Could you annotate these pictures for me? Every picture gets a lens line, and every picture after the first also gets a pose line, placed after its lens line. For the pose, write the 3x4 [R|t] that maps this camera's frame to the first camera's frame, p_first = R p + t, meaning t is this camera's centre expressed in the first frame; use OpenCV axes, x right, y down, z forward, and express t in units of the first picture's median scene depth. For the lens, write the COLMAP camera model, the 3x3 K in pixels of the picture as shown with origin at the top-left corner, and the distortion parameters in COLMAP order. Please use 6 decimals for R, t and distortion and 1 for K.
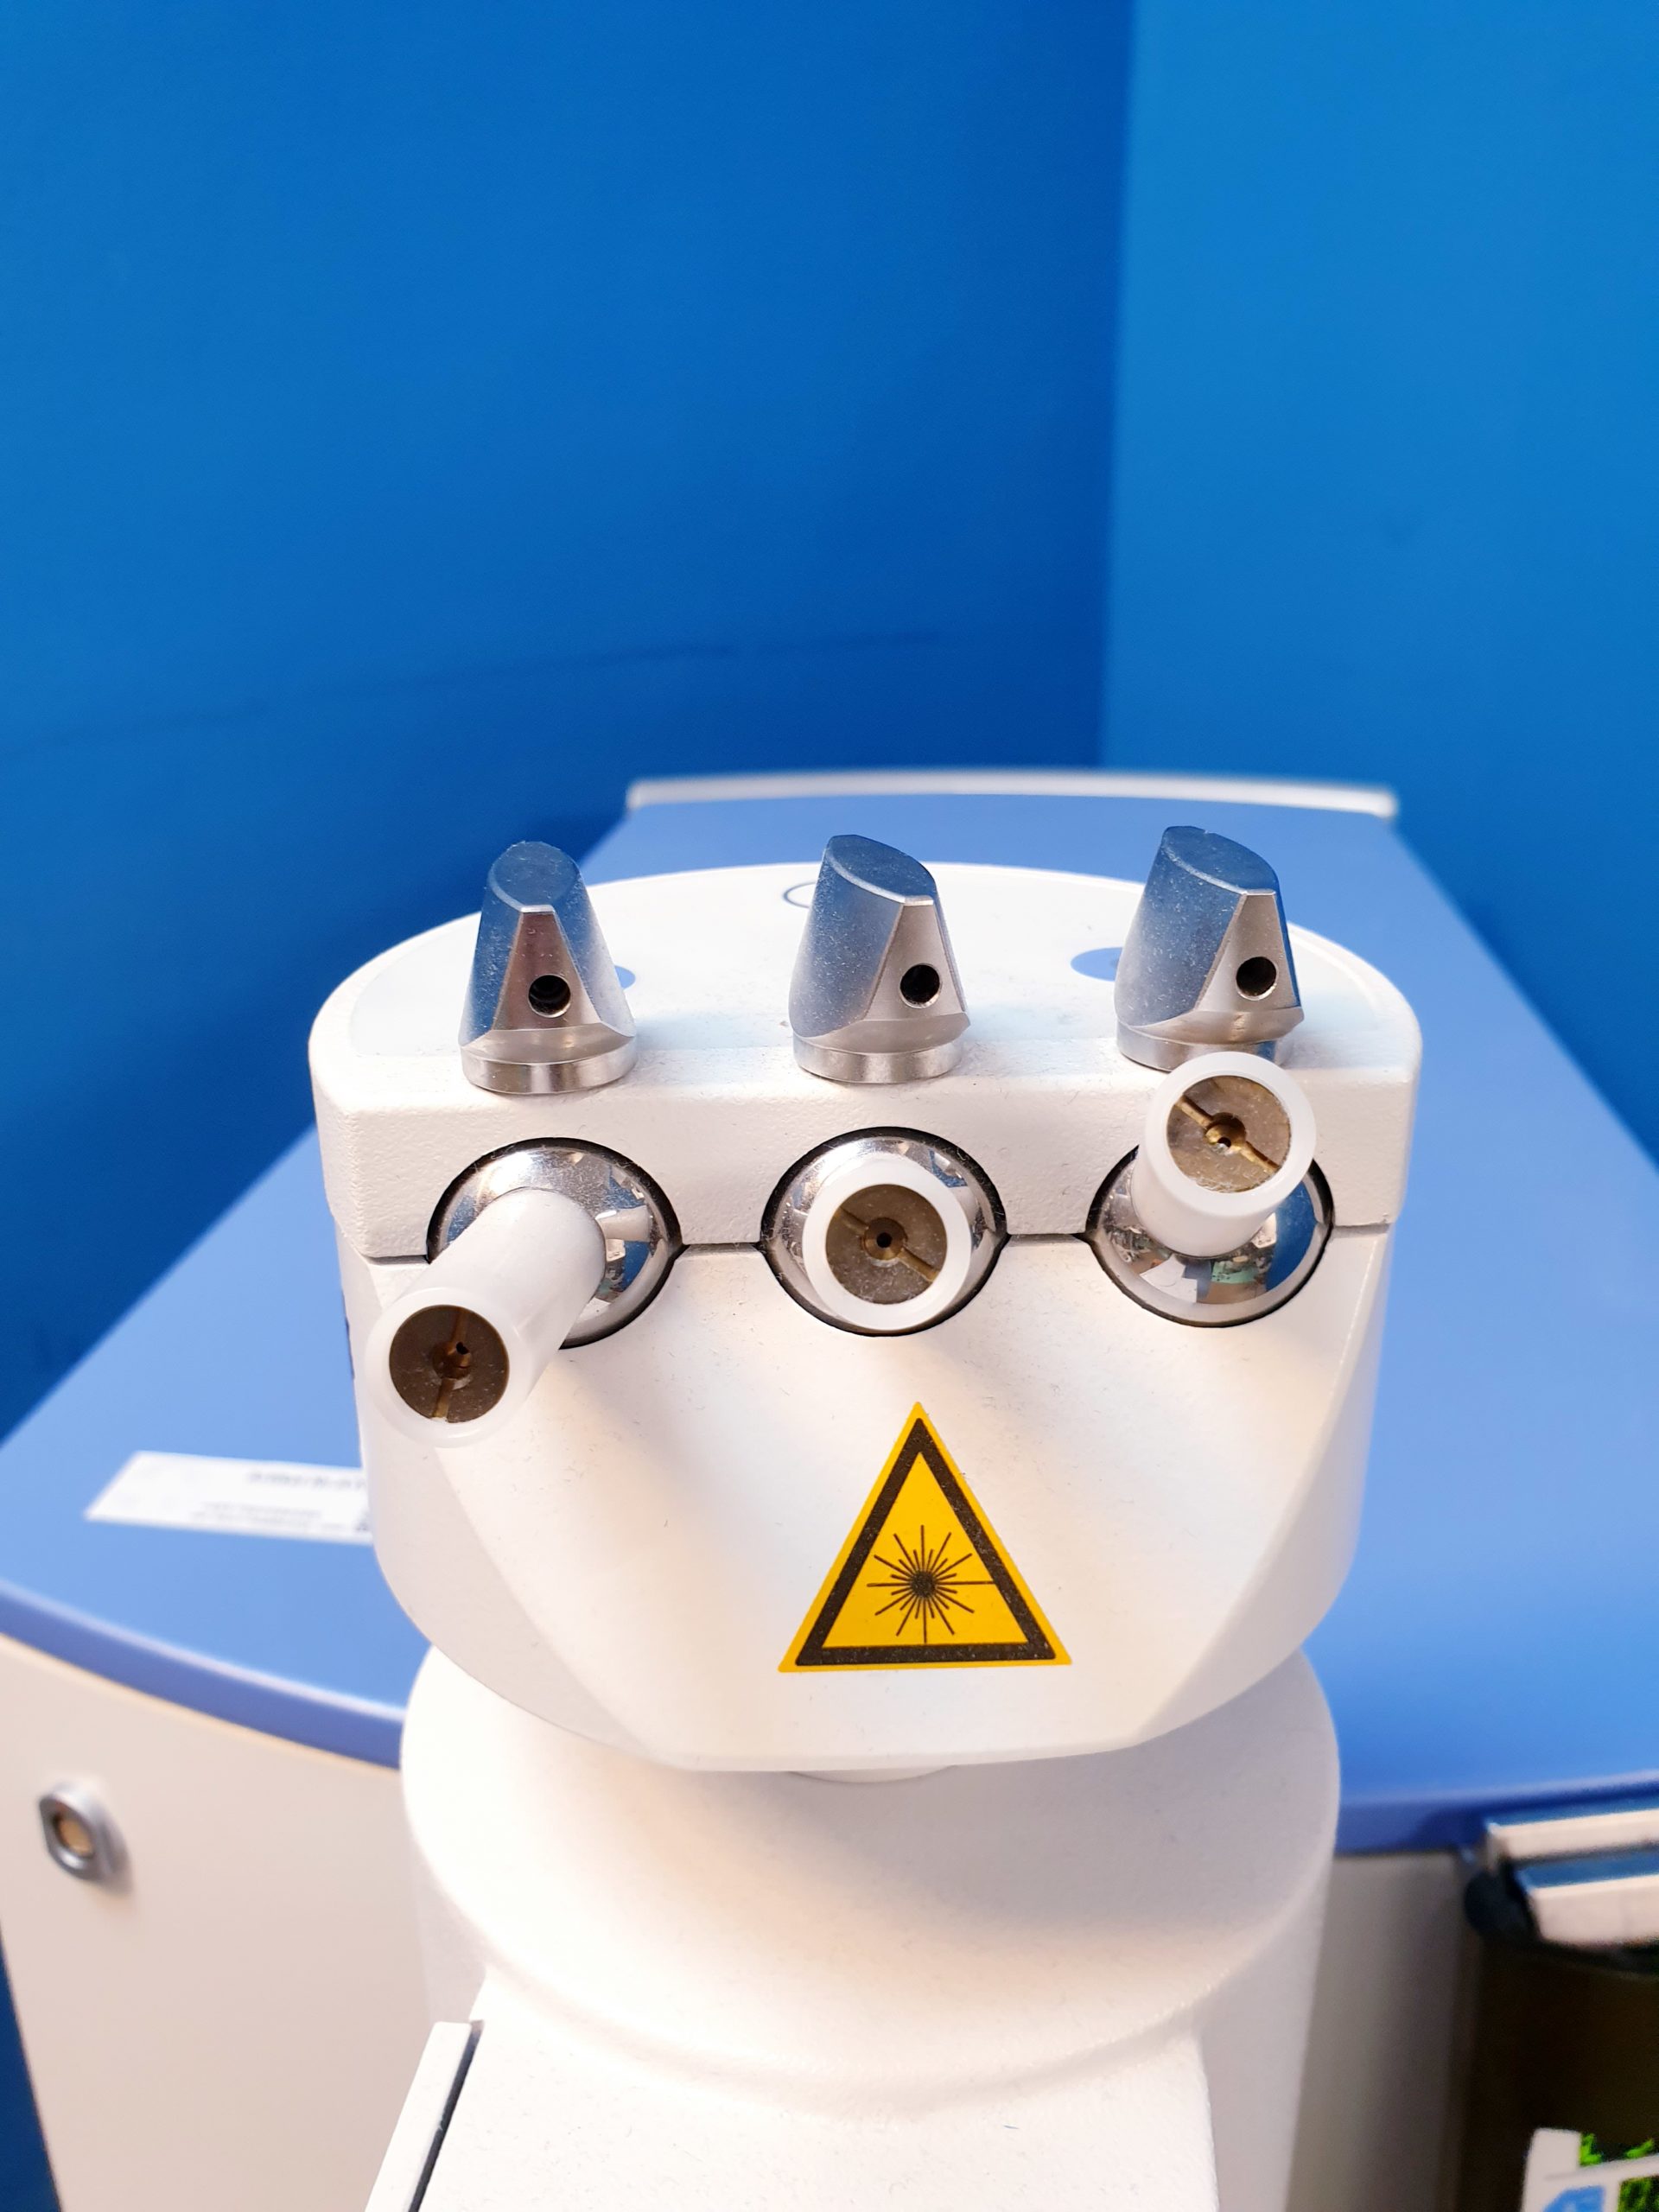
lens RADIAL K [[1764.7, 0, 829.5], [0, 1764.7, 1106.0], [0, 0, 1]] dist [0.000902, 0.004274]
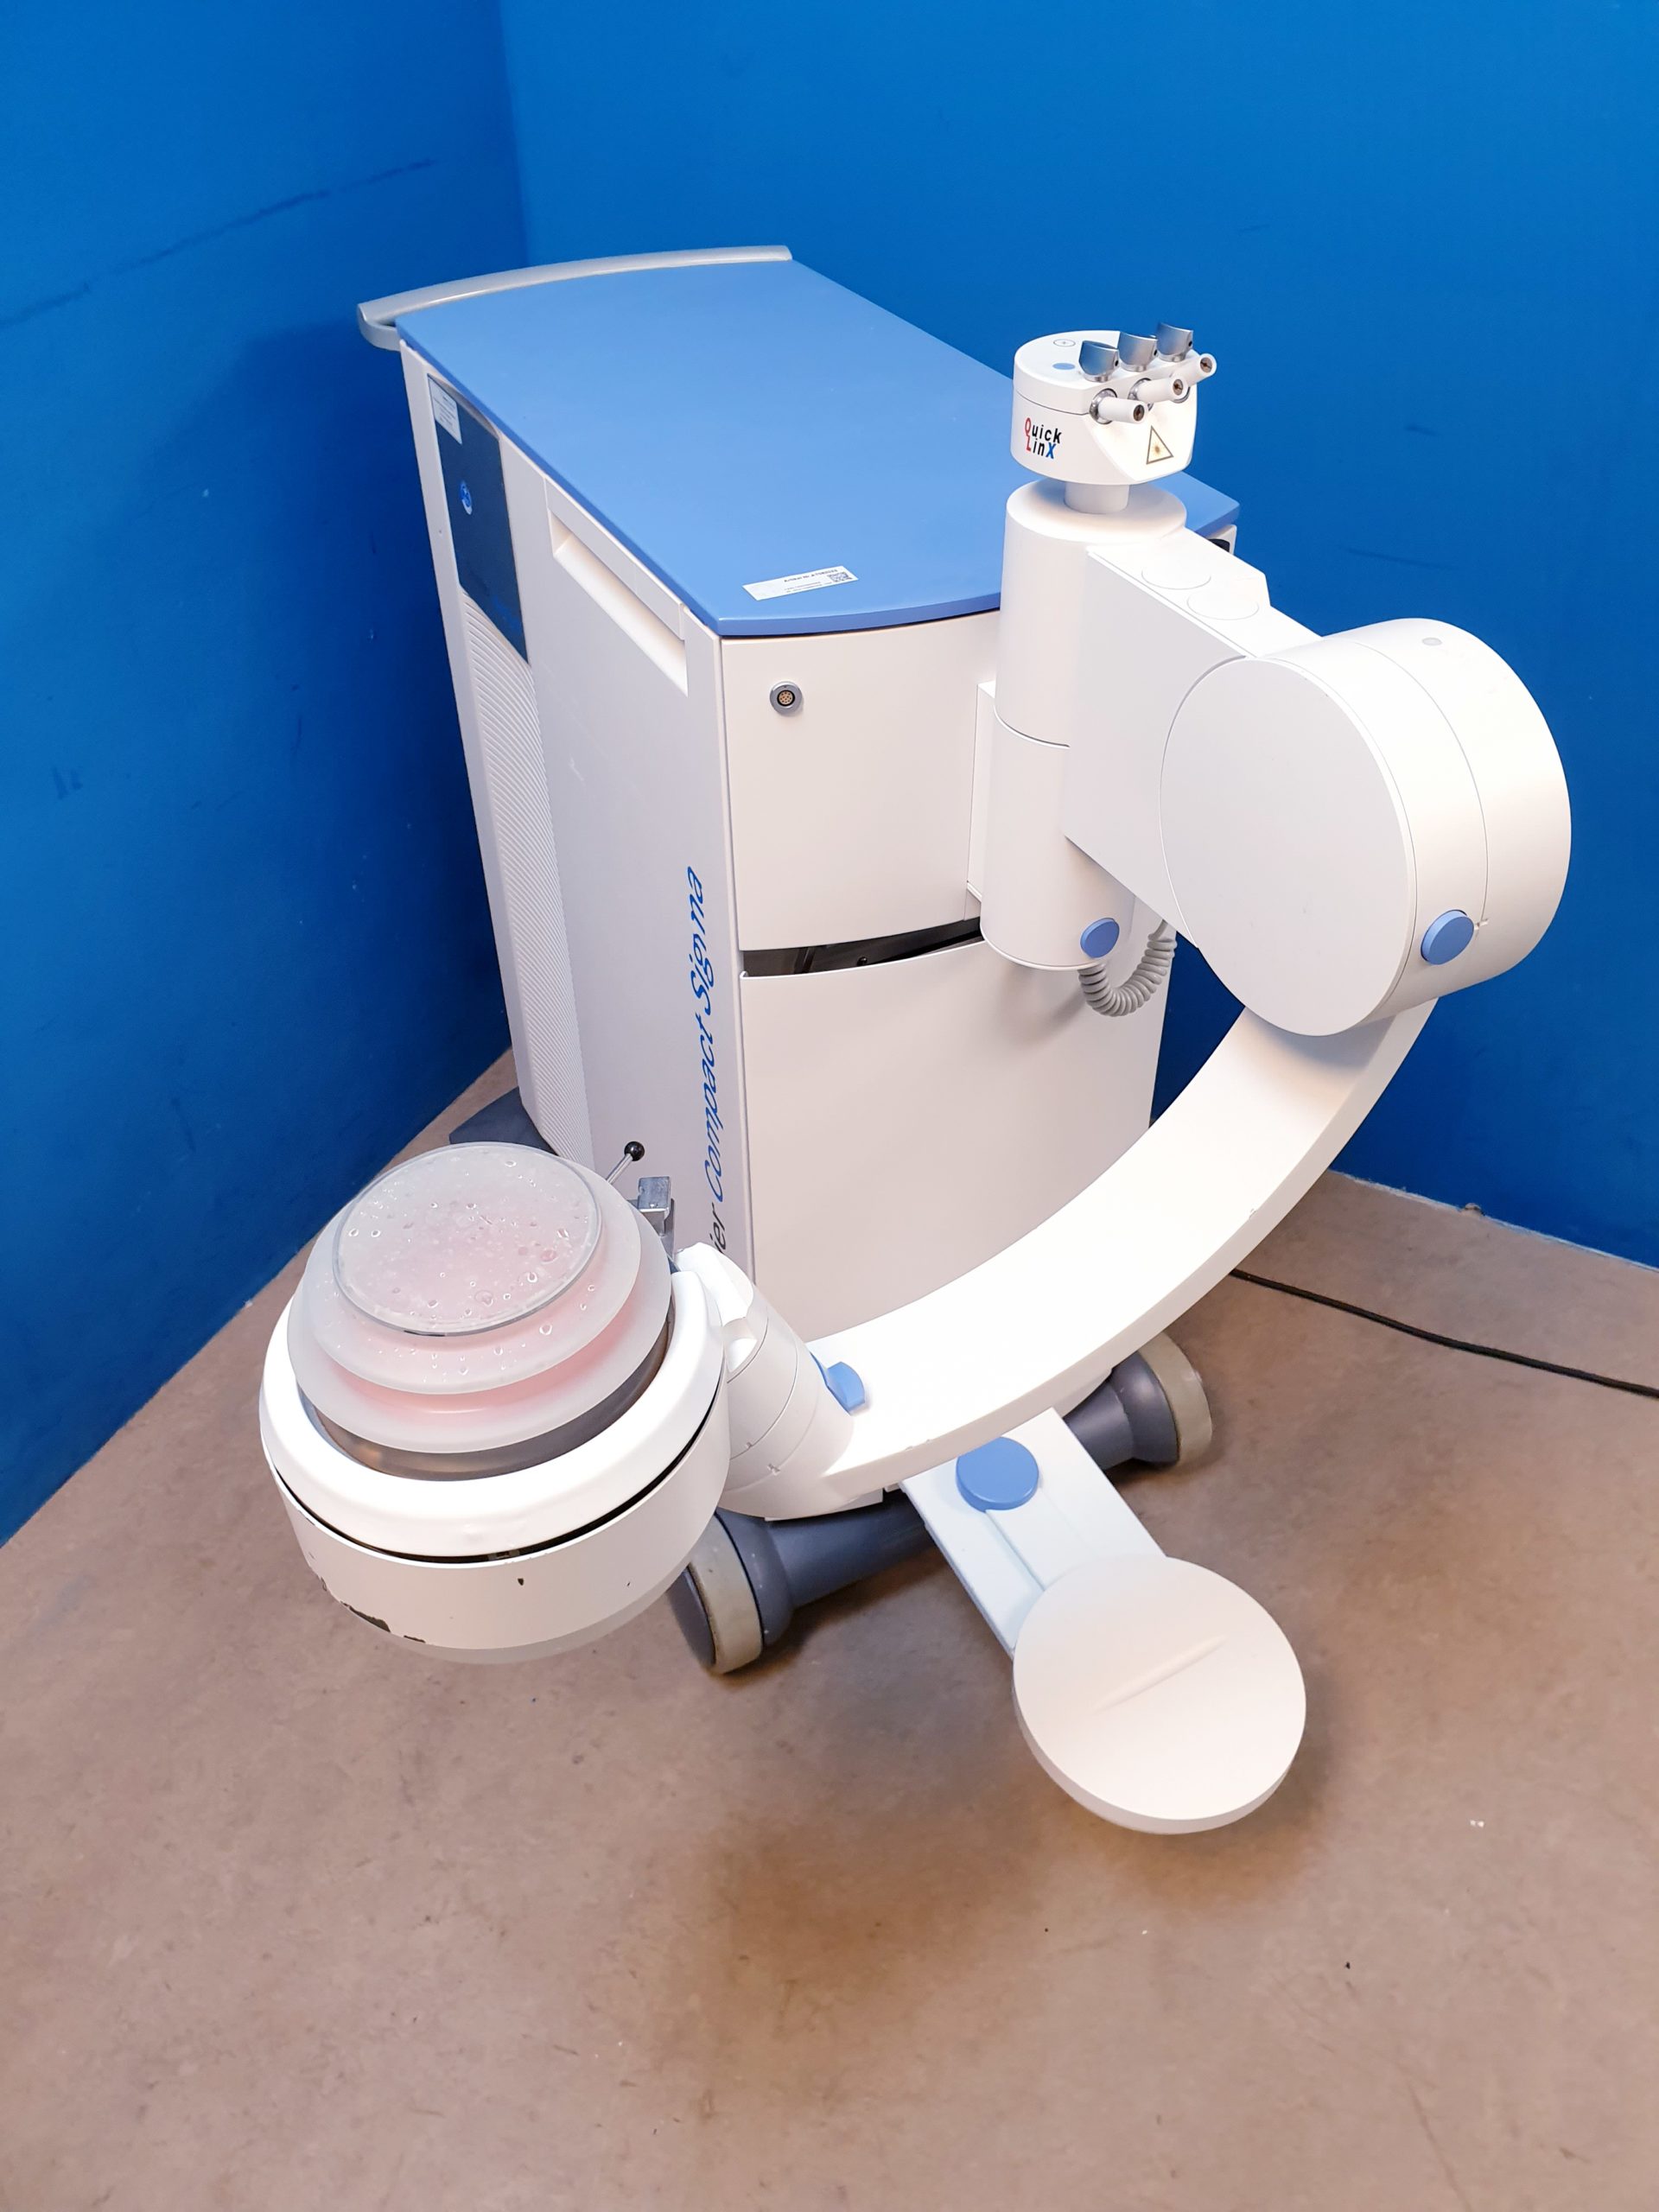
lens RADIAL K [[1716.8, 0, 839.9], [0, 1716.8, 1071.6], [0, 0, 1]] dist [-0.032651, 0.098123]
pose [[0.828599, -0.362496, 0.426638, -4.442353], [0.215791, 0.909982, 0.354073, -0.132619], [-0.516582, -0.201320, 0.832234, -4.119810]]
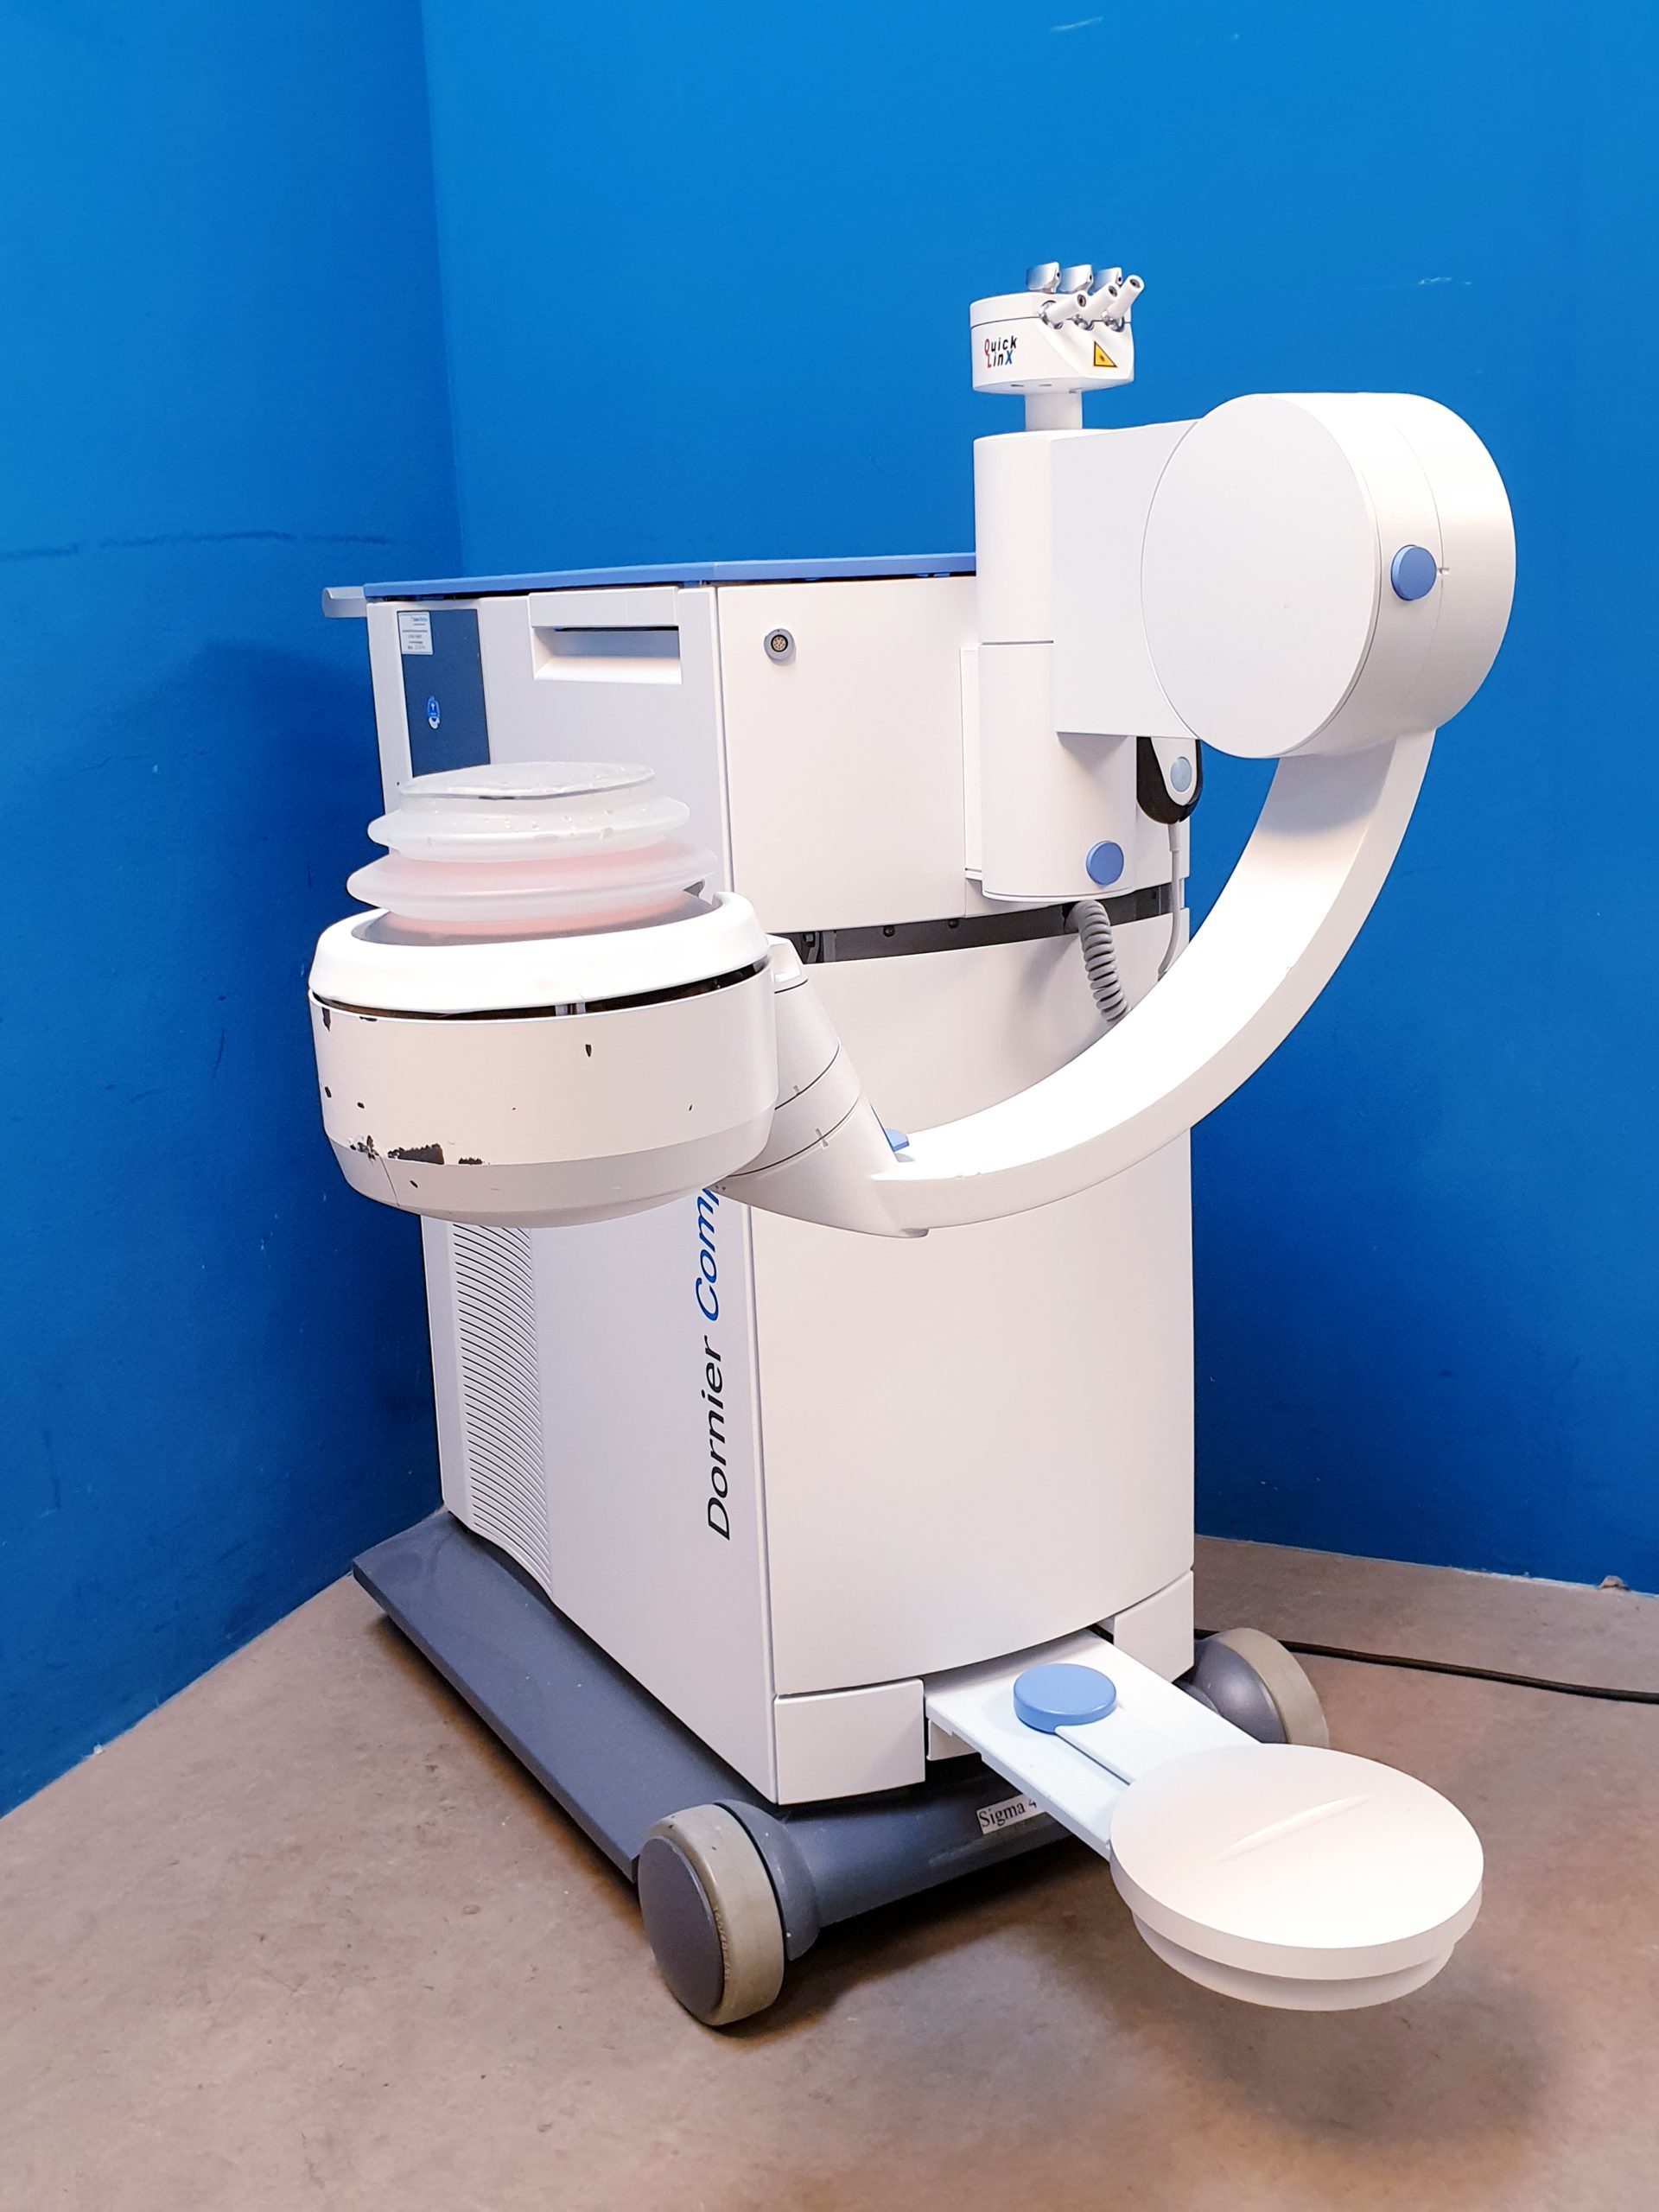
lens RADIAL K [[2229.9, 0, 806.6], [0, 2229.9, 1103.9], [0, 0, 1]] dist [-0.003280, 0.021790]
pose [[0.804293, -0.174326, 0.568088, -6.839240], [0.263316, 0.961573, -0.077727, 3.701491], [-0.532708, 0.212102, 0.819289, -5.379655]]
